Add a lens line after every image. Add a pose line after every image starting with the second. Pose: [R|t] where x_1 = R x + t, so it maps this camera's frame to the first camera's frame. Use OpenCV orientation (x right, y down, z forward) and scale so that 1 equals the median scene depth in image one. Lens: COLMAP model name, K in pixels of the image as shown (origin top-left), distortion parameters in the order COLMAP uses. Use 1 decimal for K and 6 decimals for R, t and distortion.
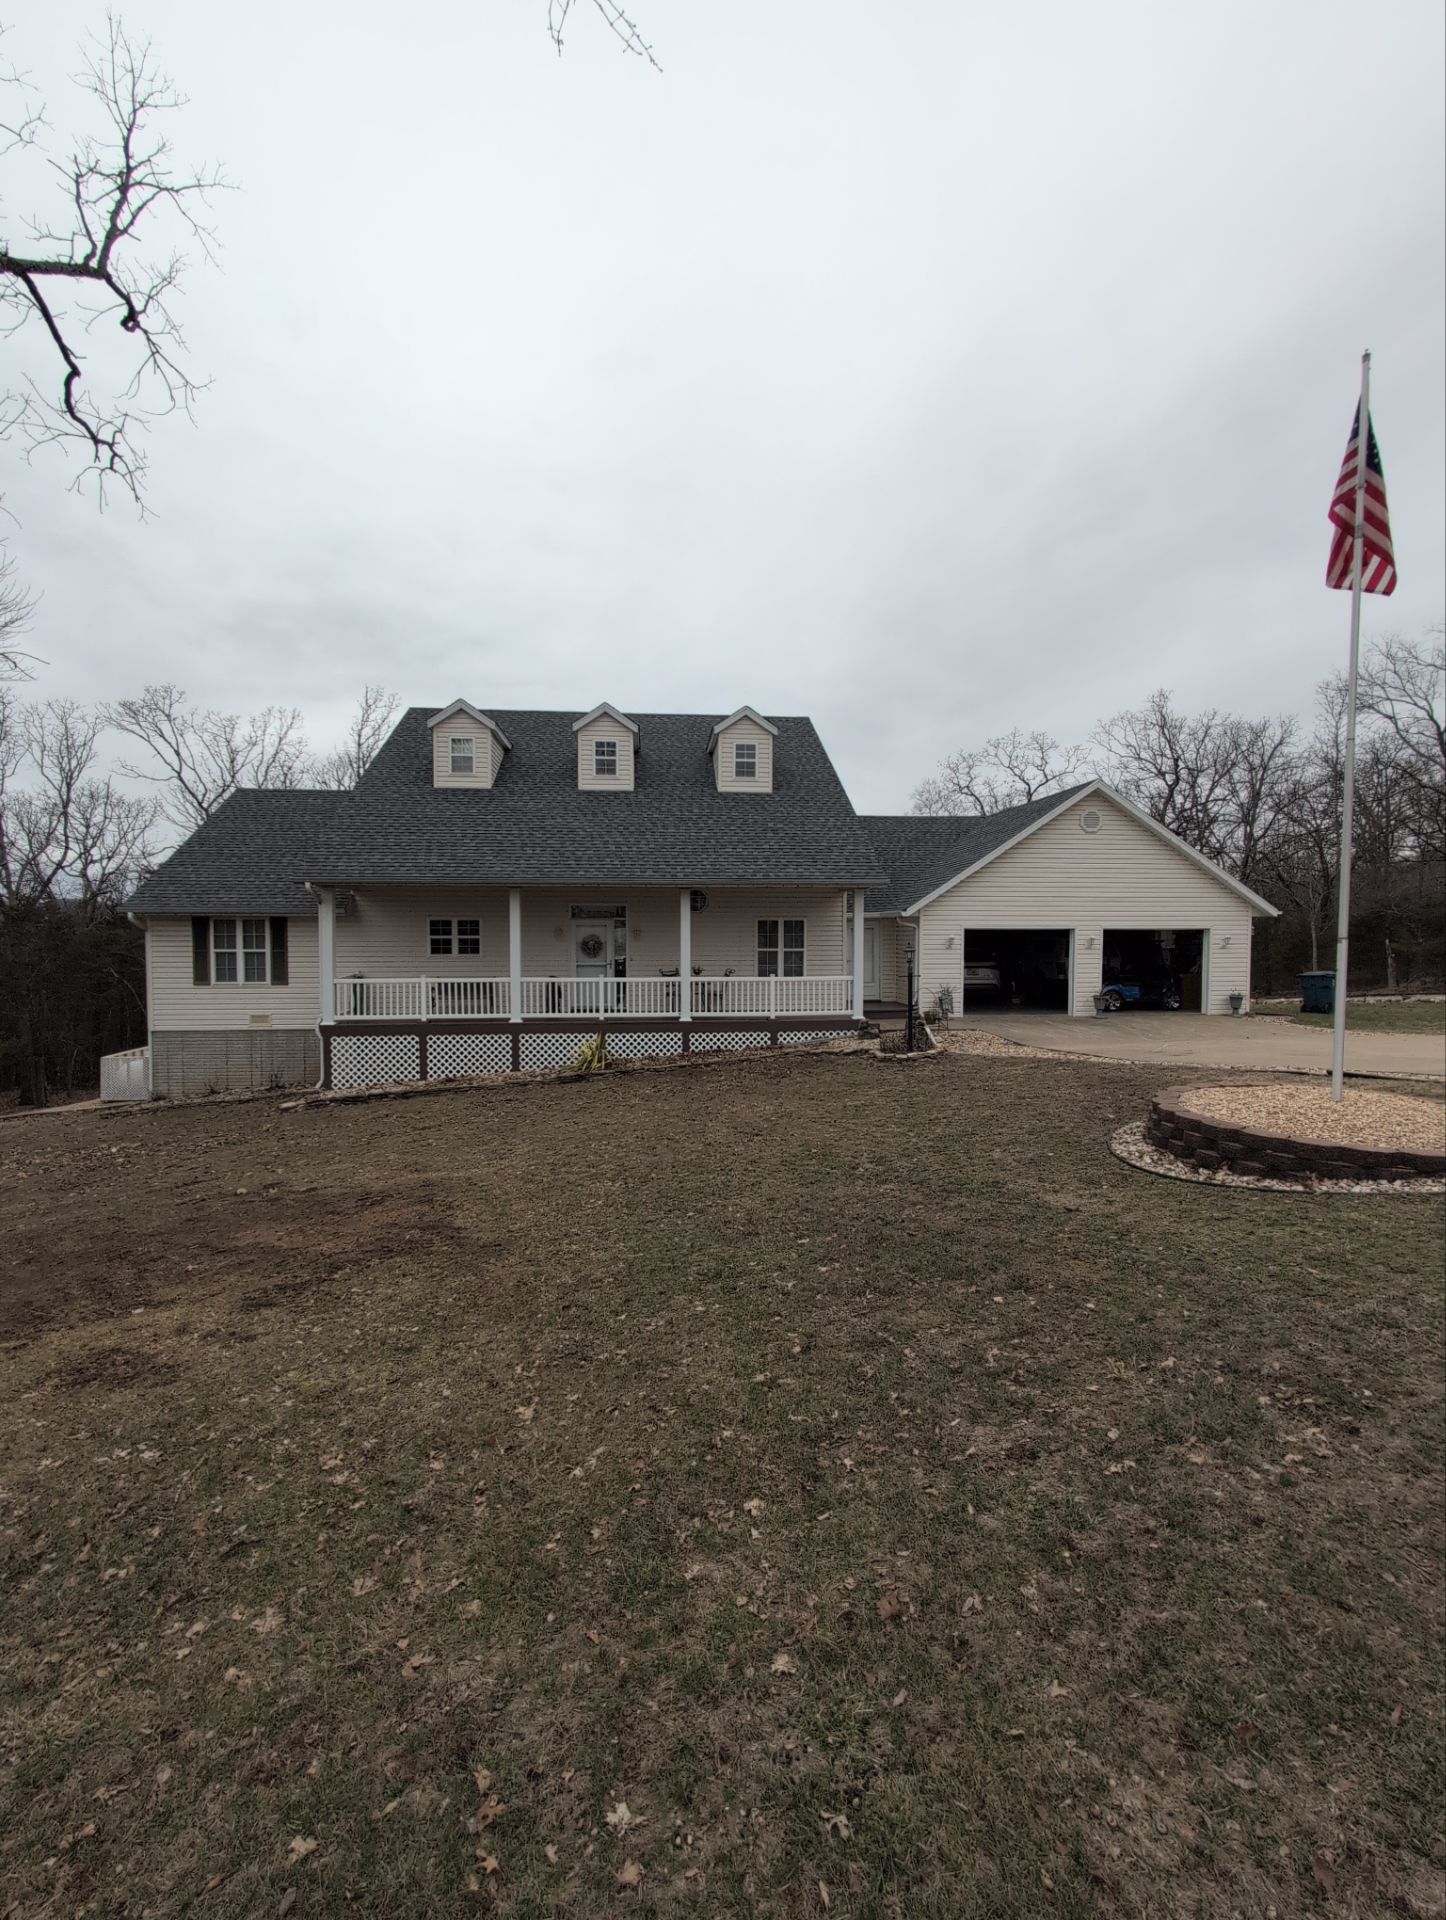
lens RADIAL K [[813.8, 0, 721.5], [0, 813.8, 955.5], [0, 0, 1]] dist [0.004347, 0.000234]
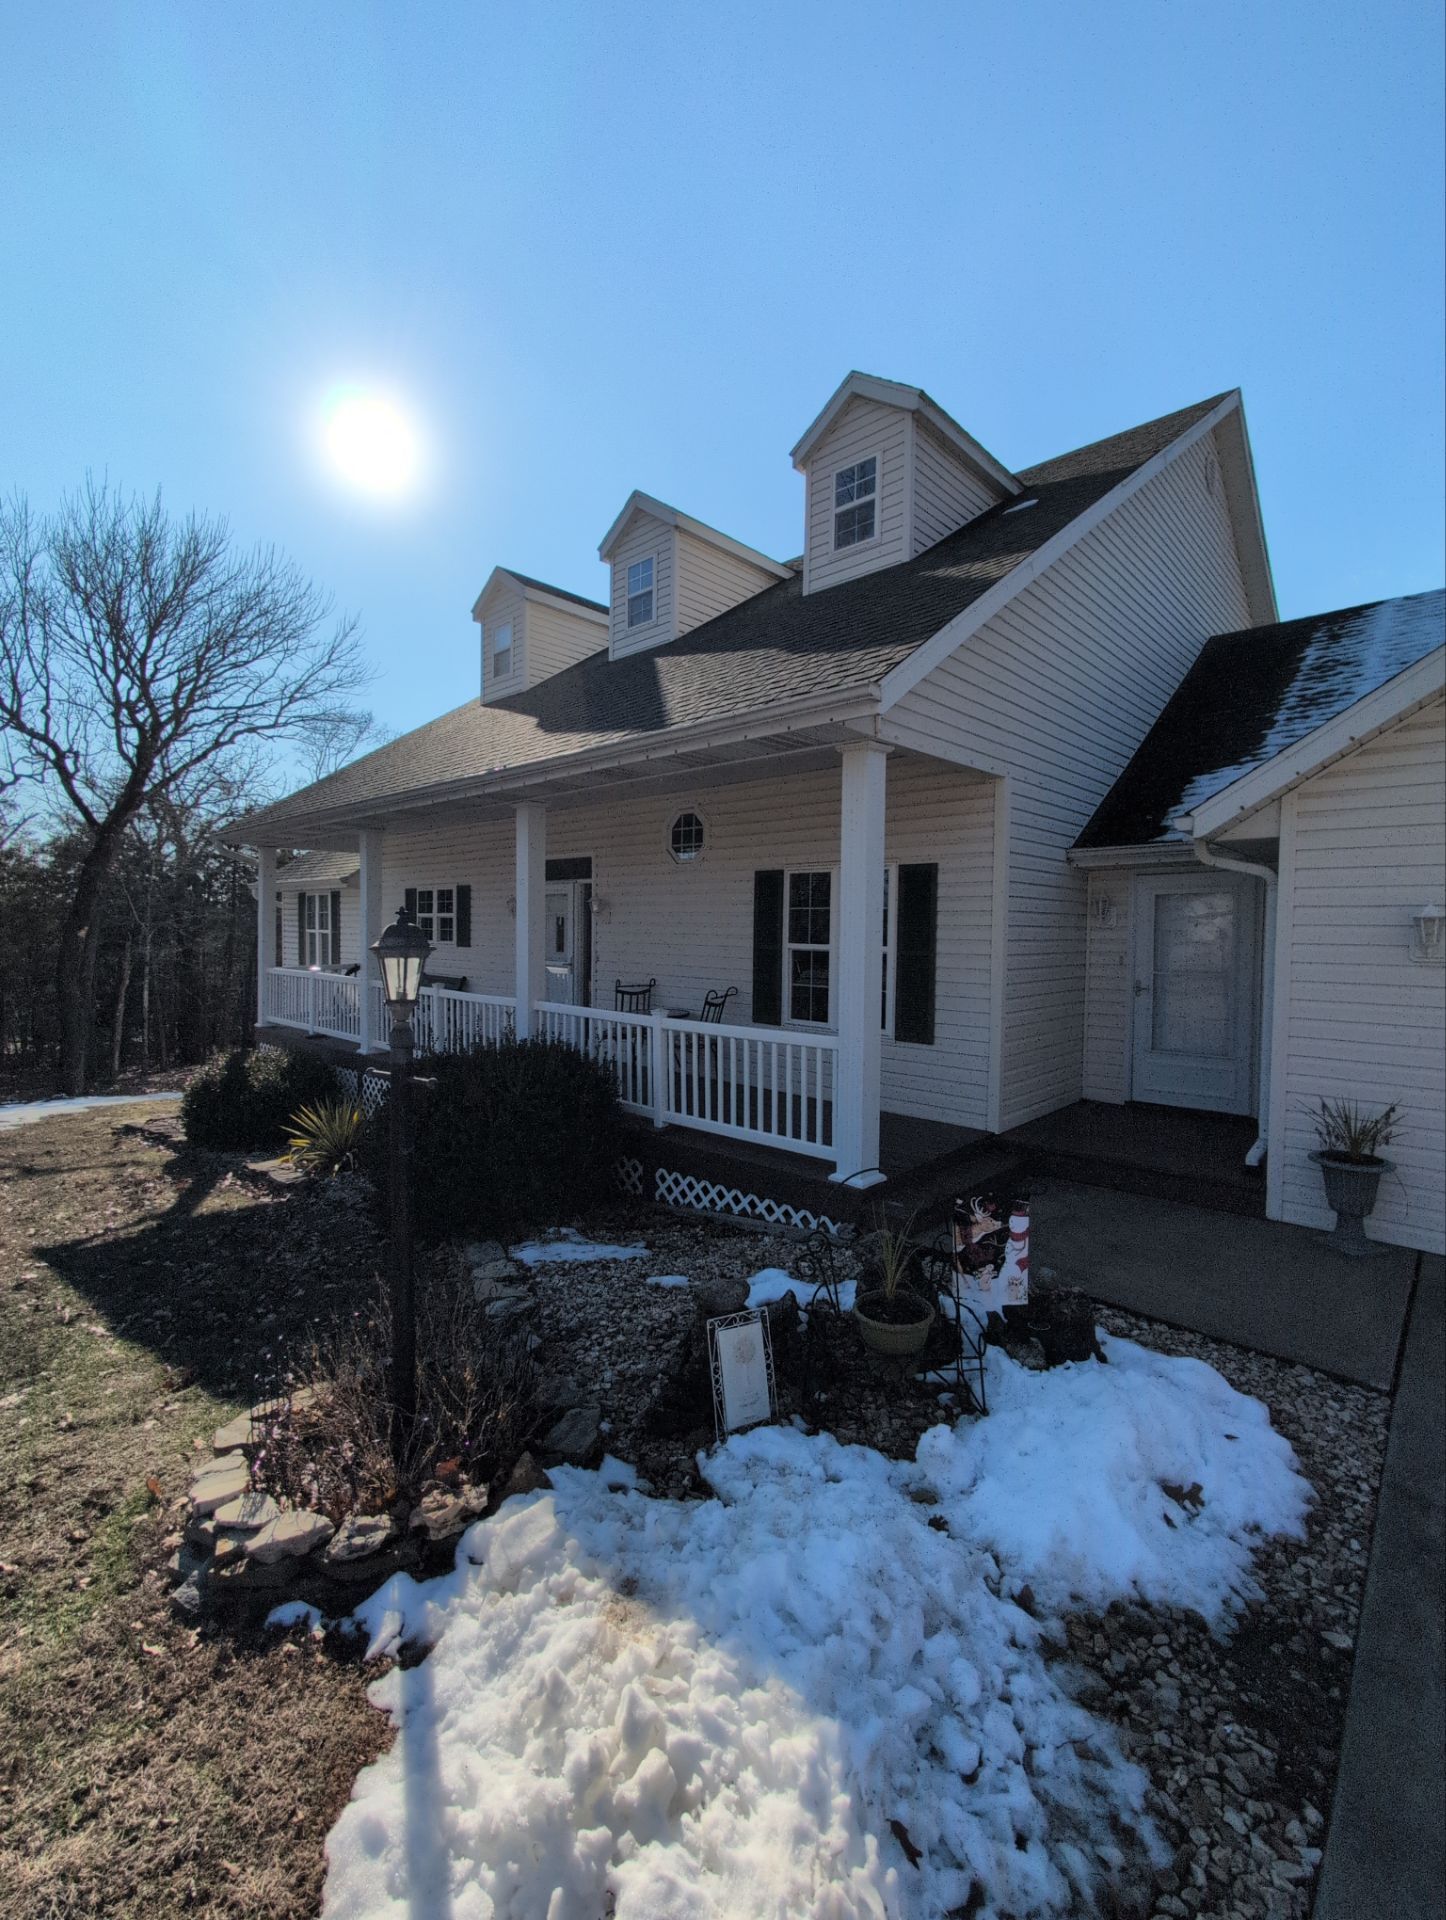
lens RADIAL K [[817.1, 0, 722.1], [0, 817.1, 956.9], [0, 0, 1]] dist [-0.002297, -0.000708]
pose [[0.661640, 0.034969, -0.749006, 0.337050], [-0.032977, 0.999302, 0.017524, -0.008143], [0.749097, 0.013106, 0.662331, 0.721096]]
